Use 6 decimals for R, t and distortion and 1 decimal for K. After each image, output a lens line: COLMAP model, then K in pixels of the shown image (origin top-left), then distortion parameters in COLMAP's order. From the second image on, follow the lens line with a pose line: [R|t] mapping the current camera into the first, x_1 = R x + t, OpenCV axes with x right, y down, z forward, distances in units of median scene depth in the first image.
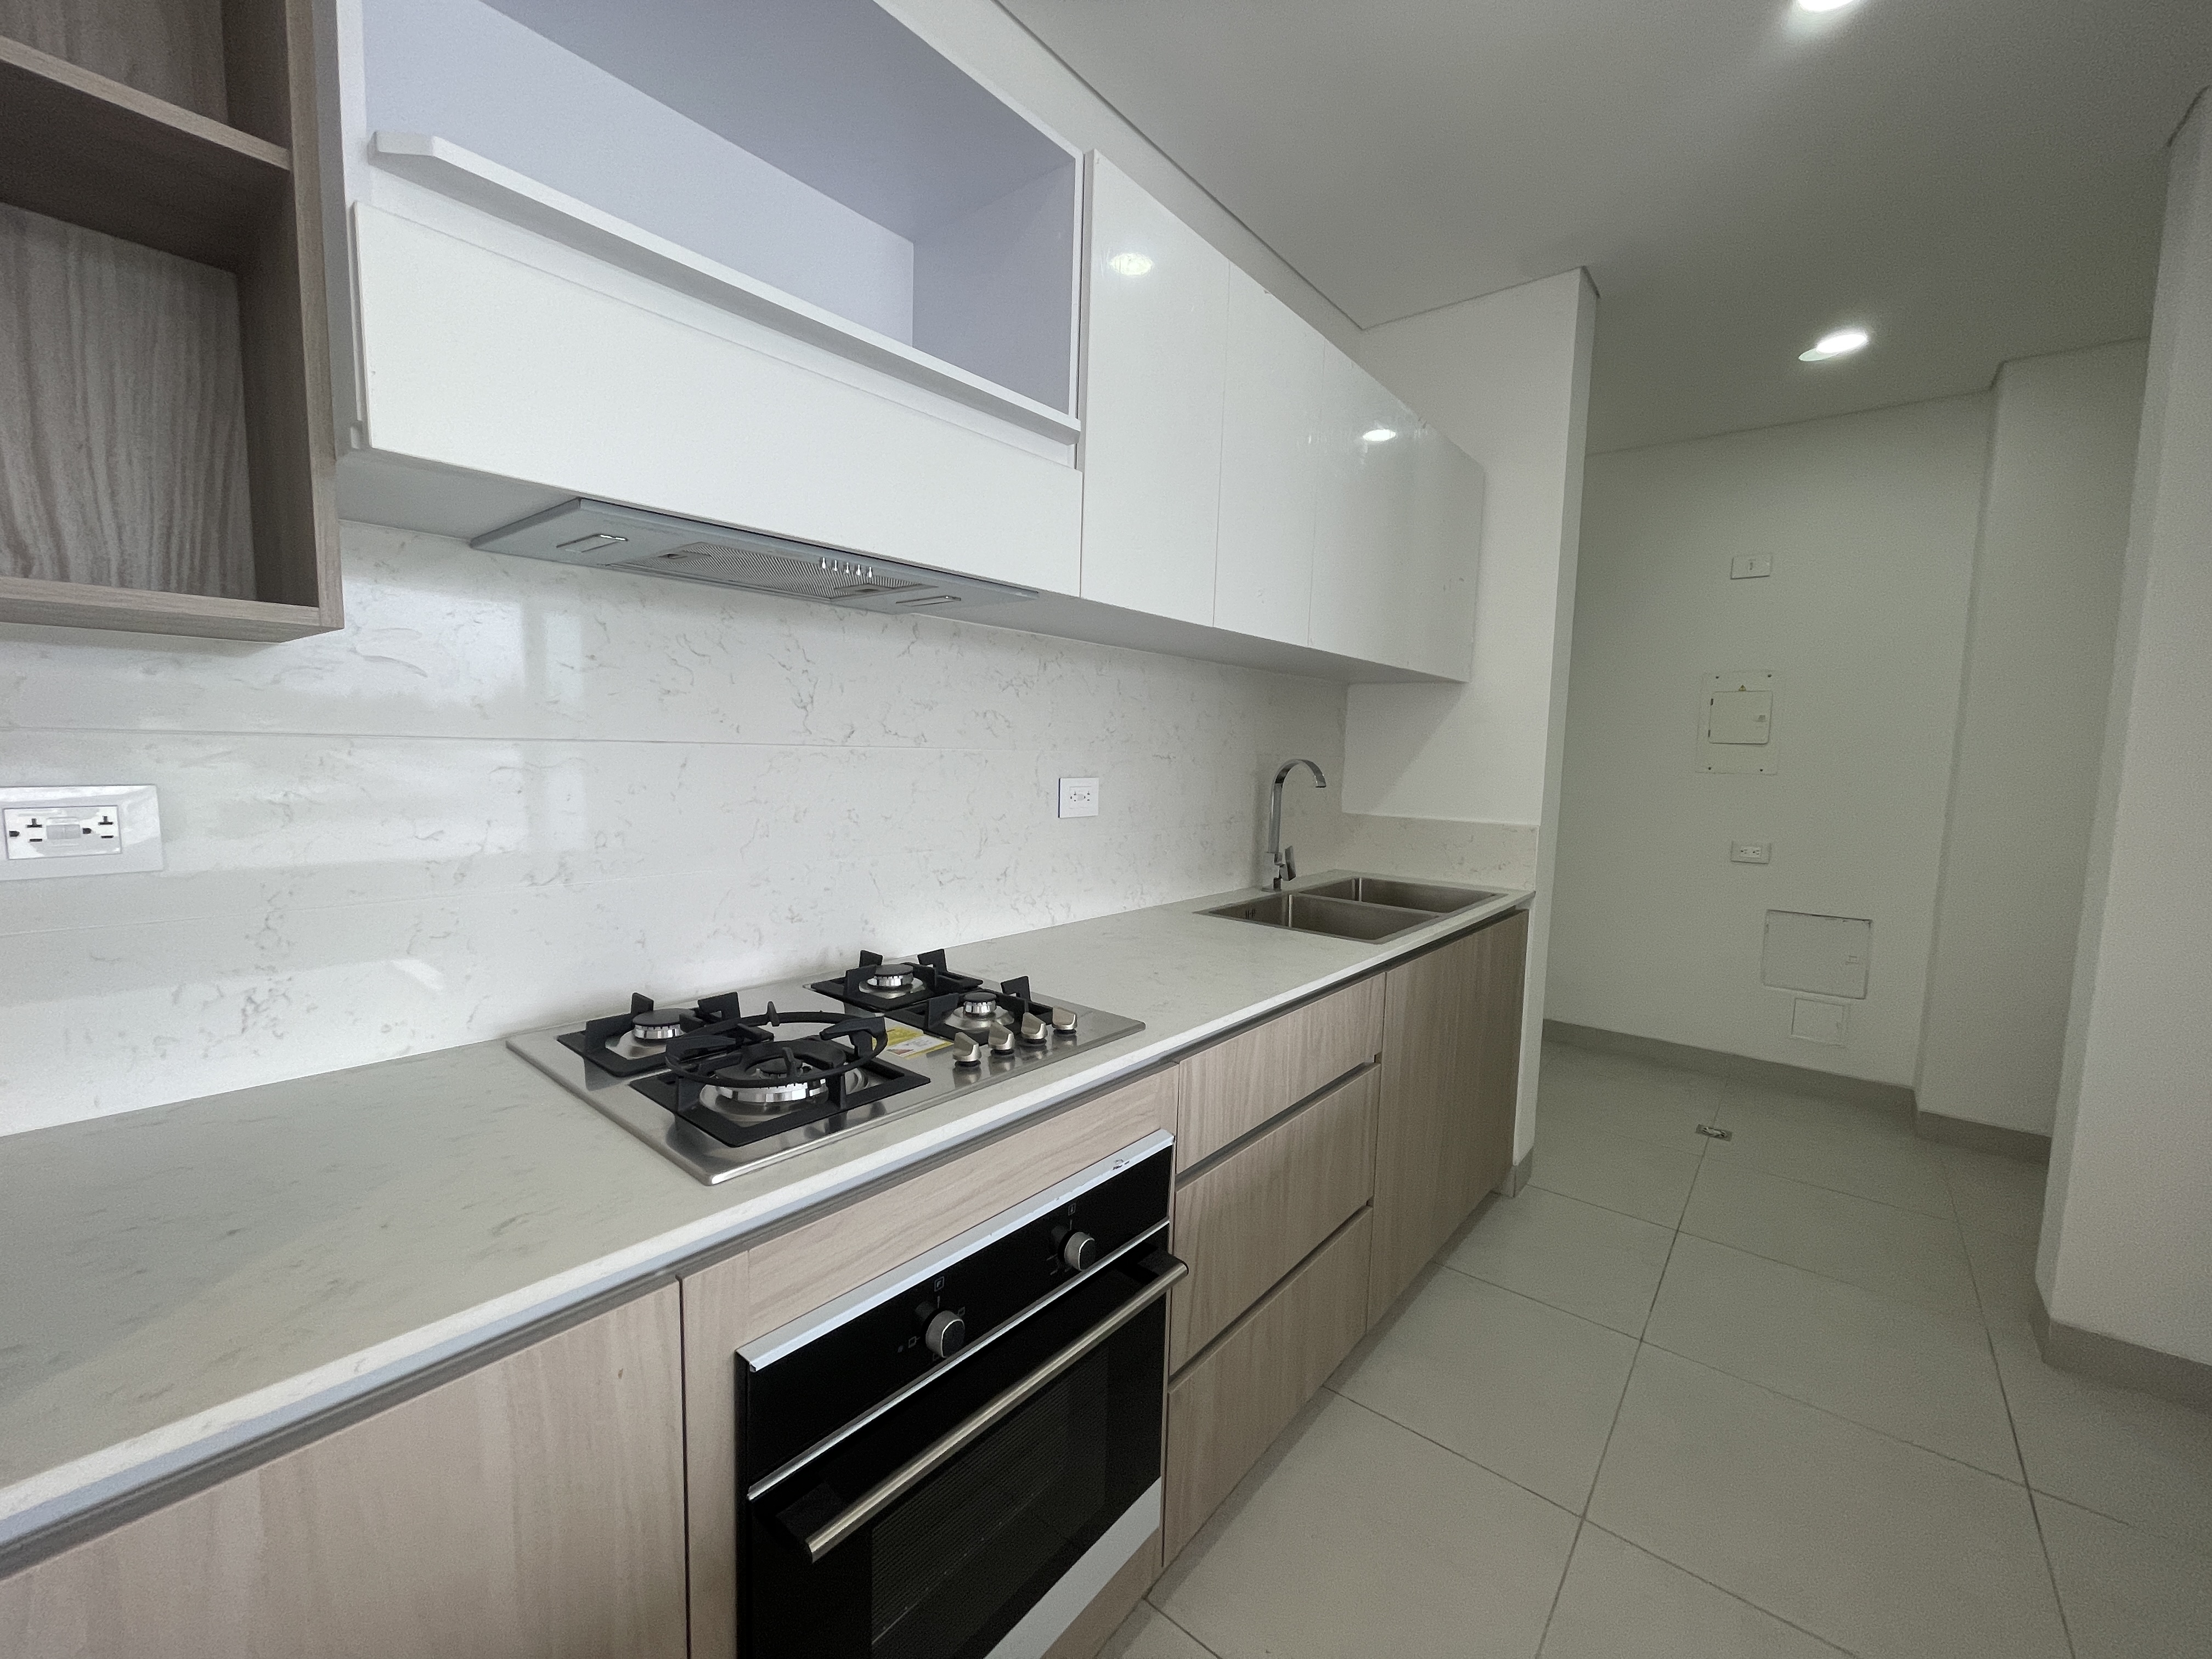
lens RADIAL K [[887.6, 0, 1103.6], [0, 887.6, 831.5], [0, 0, 1]] dist [-0.003511, -0.000459]
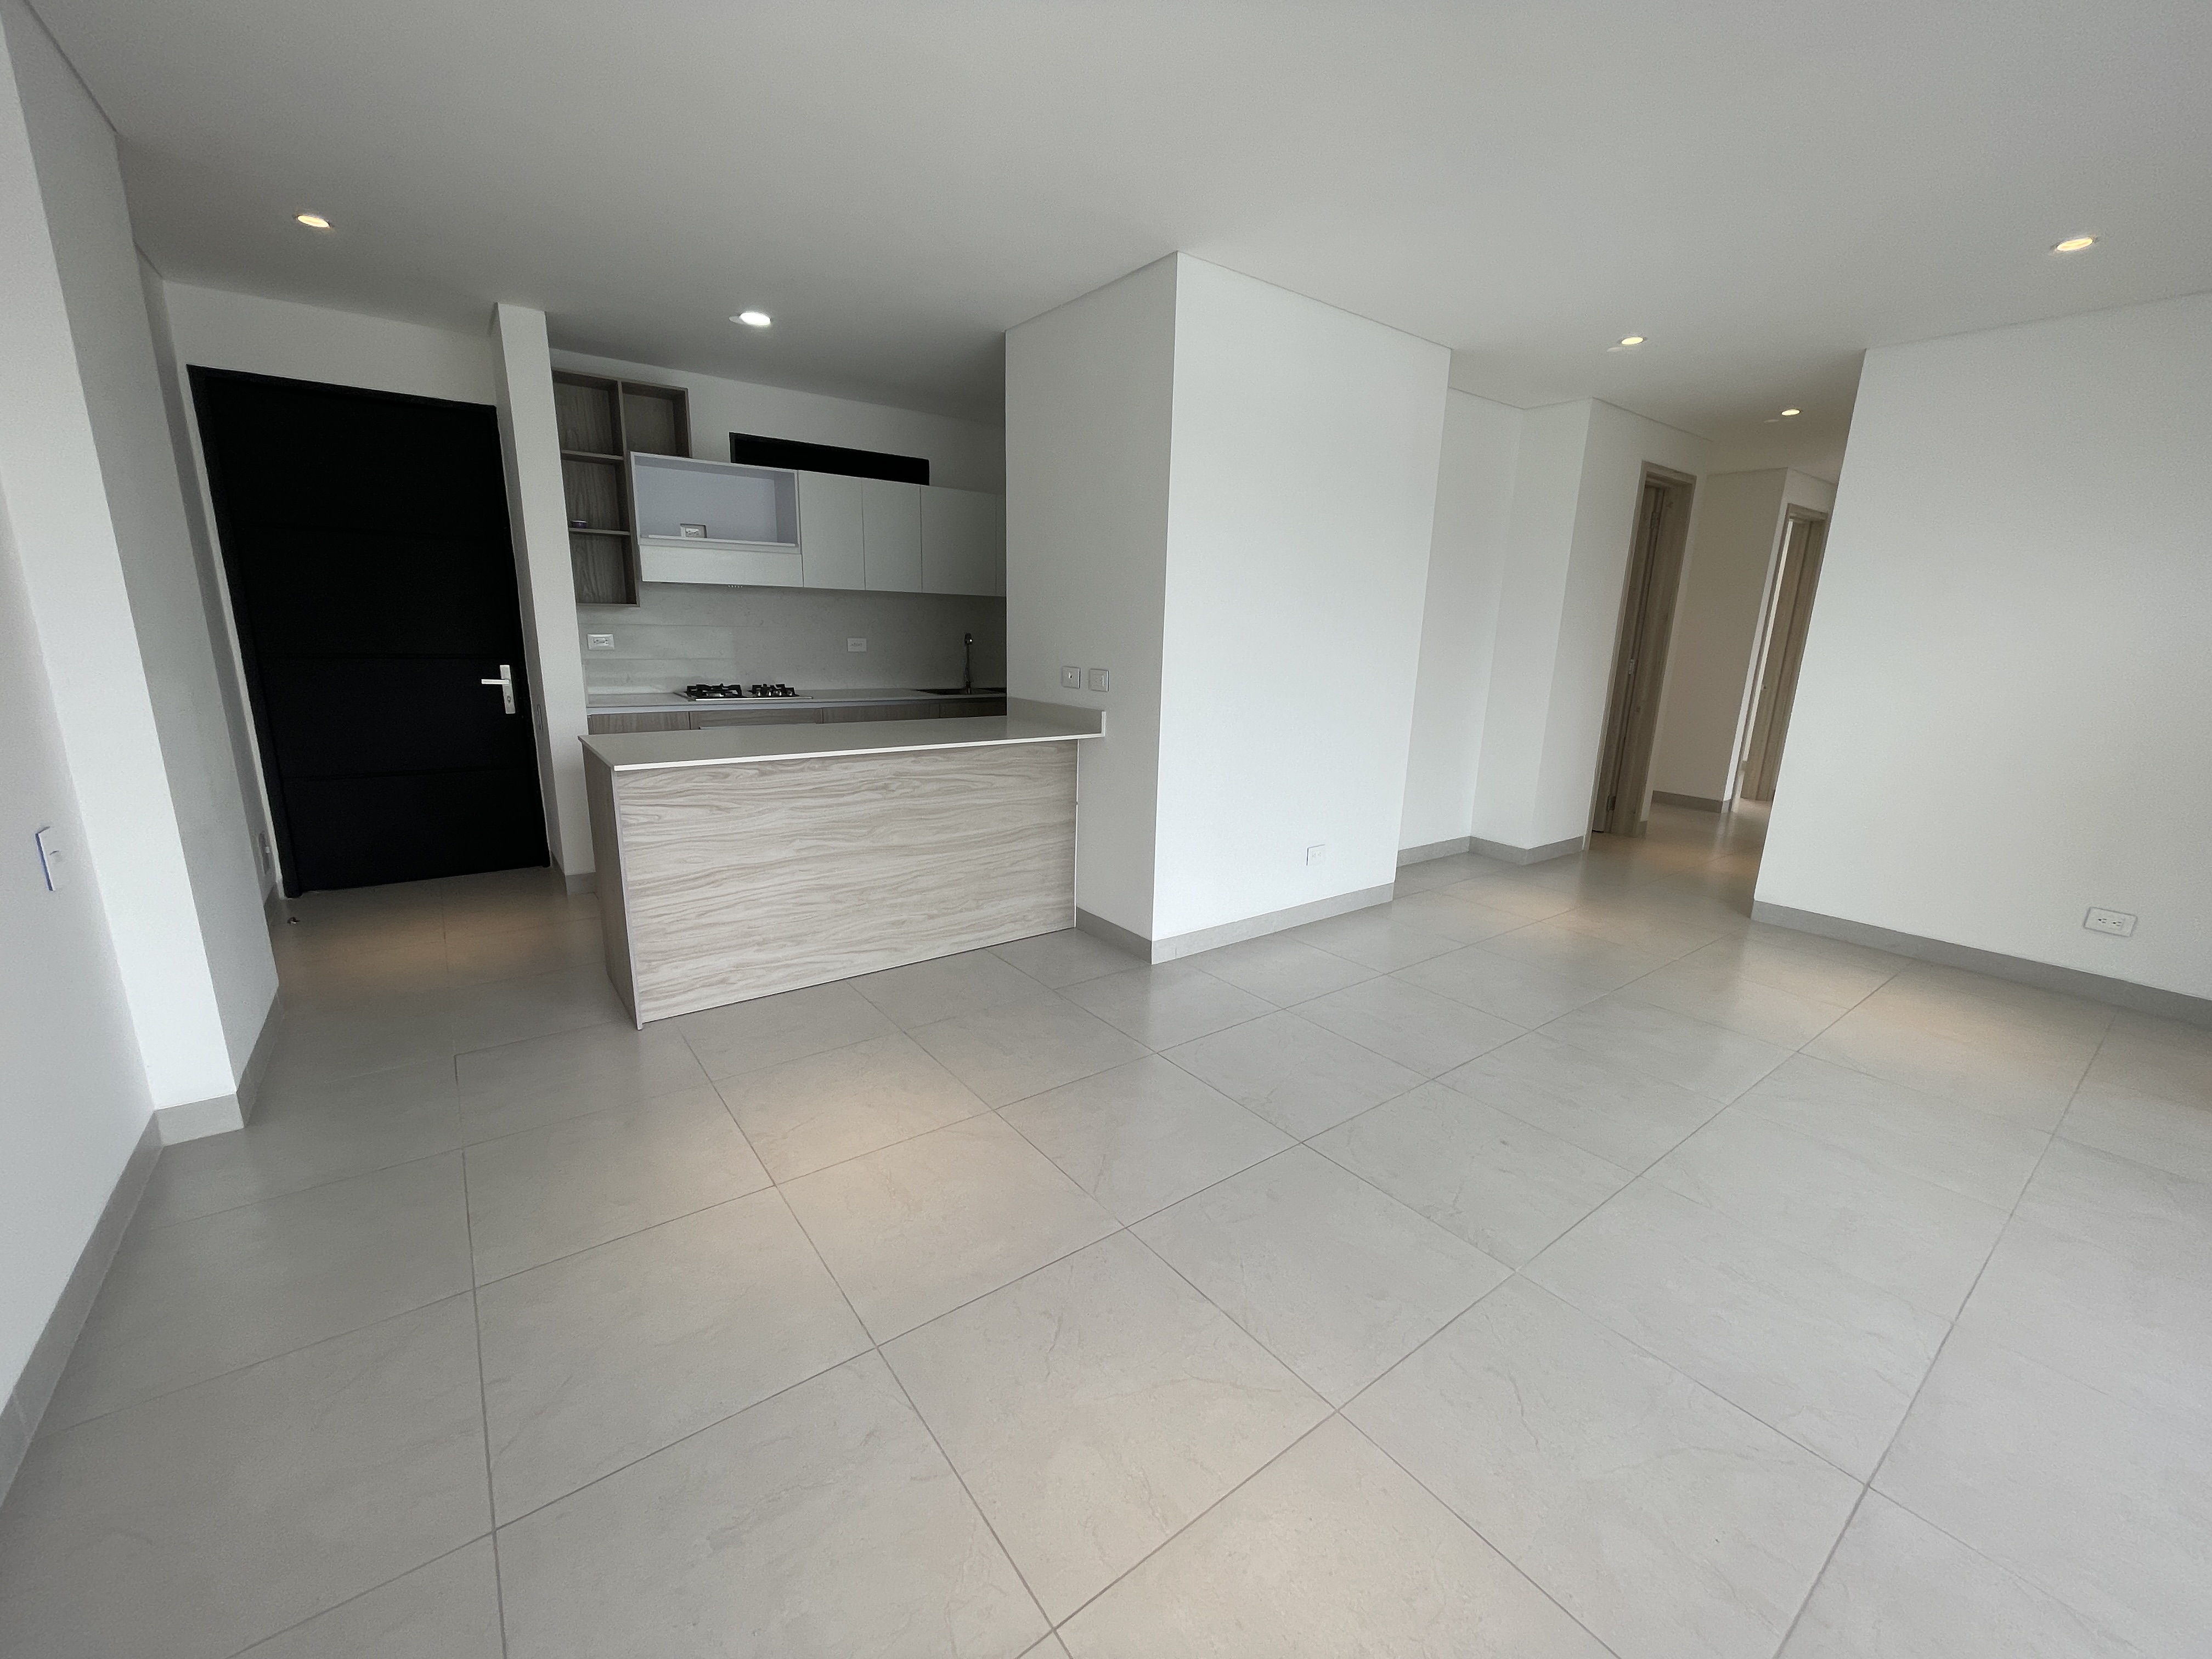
lens RADIAL K [[887.6, 0, 1103.6], [0, 887.6, 831.5], [0, 0, 1]] dist [-0.003511, -0.000459]
pose [[0.971396, 0.054108, -0.231219, 2.312053], [-0.024498, 0.991334, 0.129064, 0.273253], [0.236199, -0.119708, 0.964303, -2.671879]]
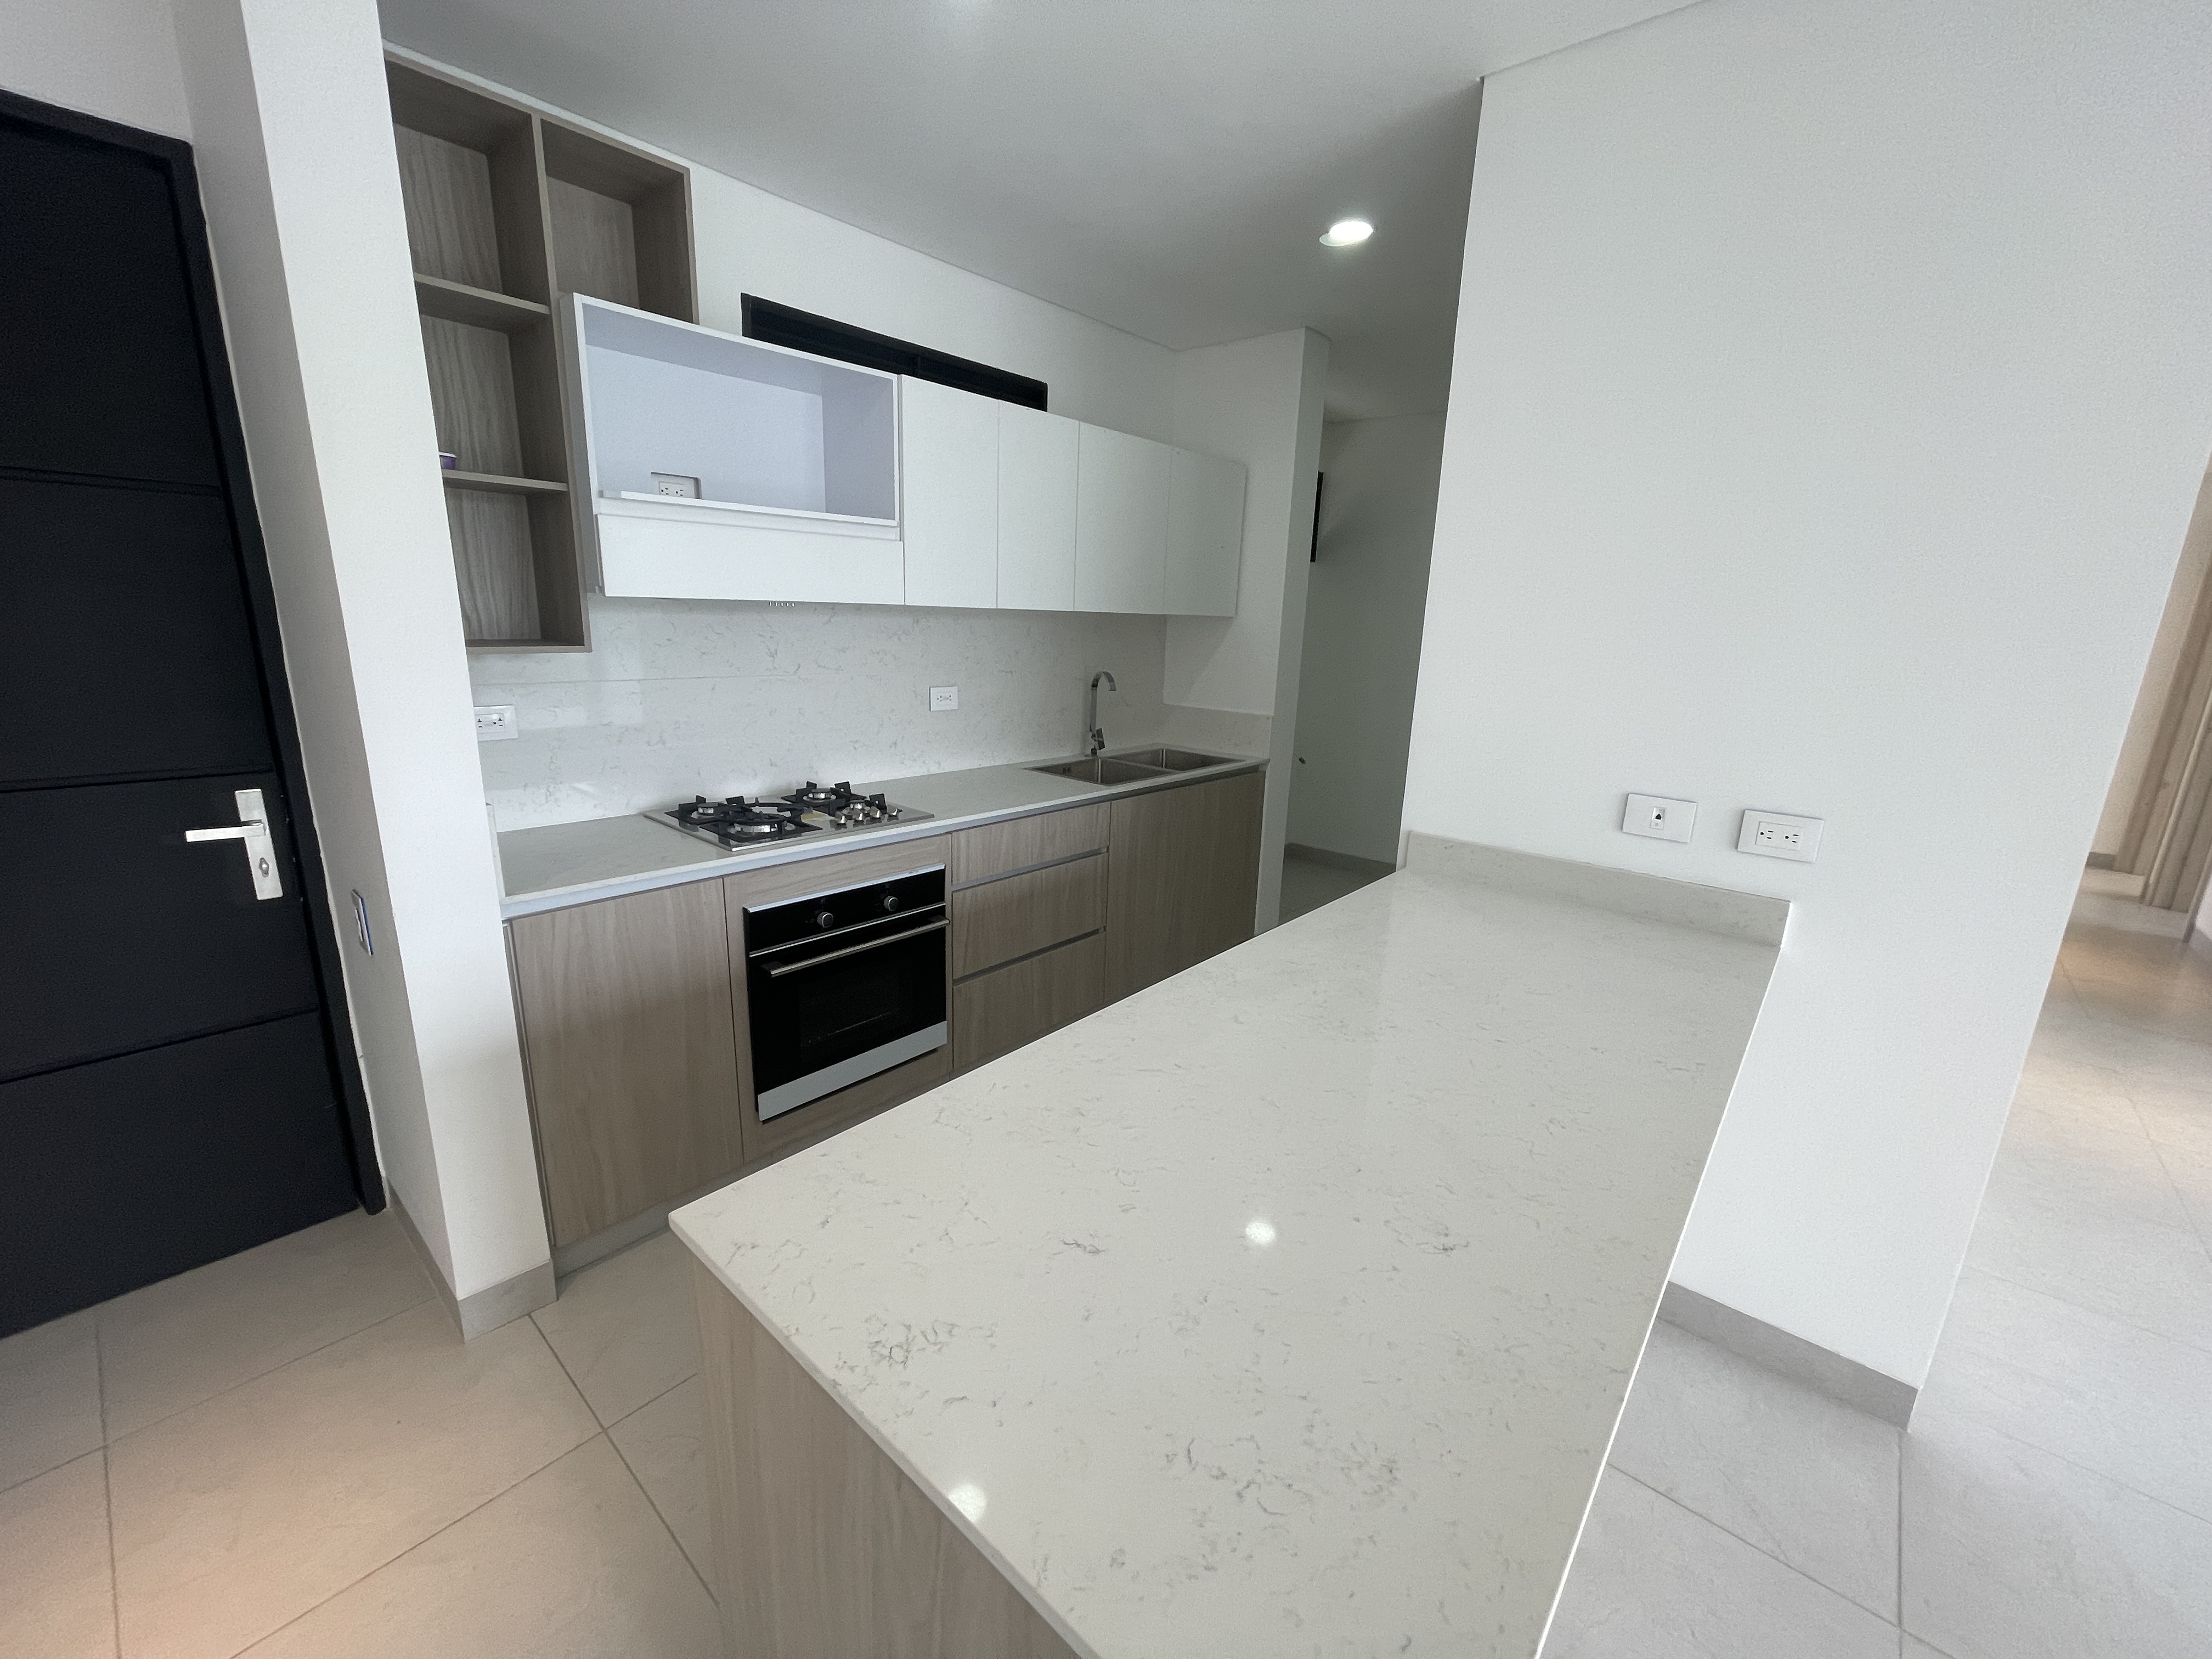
lens RADIAL K [[887.6, 0, 1103.6], [0, 887.6, 831.5], [0, 0, 1]] dist [-0.003511, -0.000459]
pose [[0.999576, 0.013537, -0.025766, 0.507251], [-0.009726, 0.989722, 0.142671, -0.049997], [0.027432, -0.142360, 0.989435, -1.097102]]
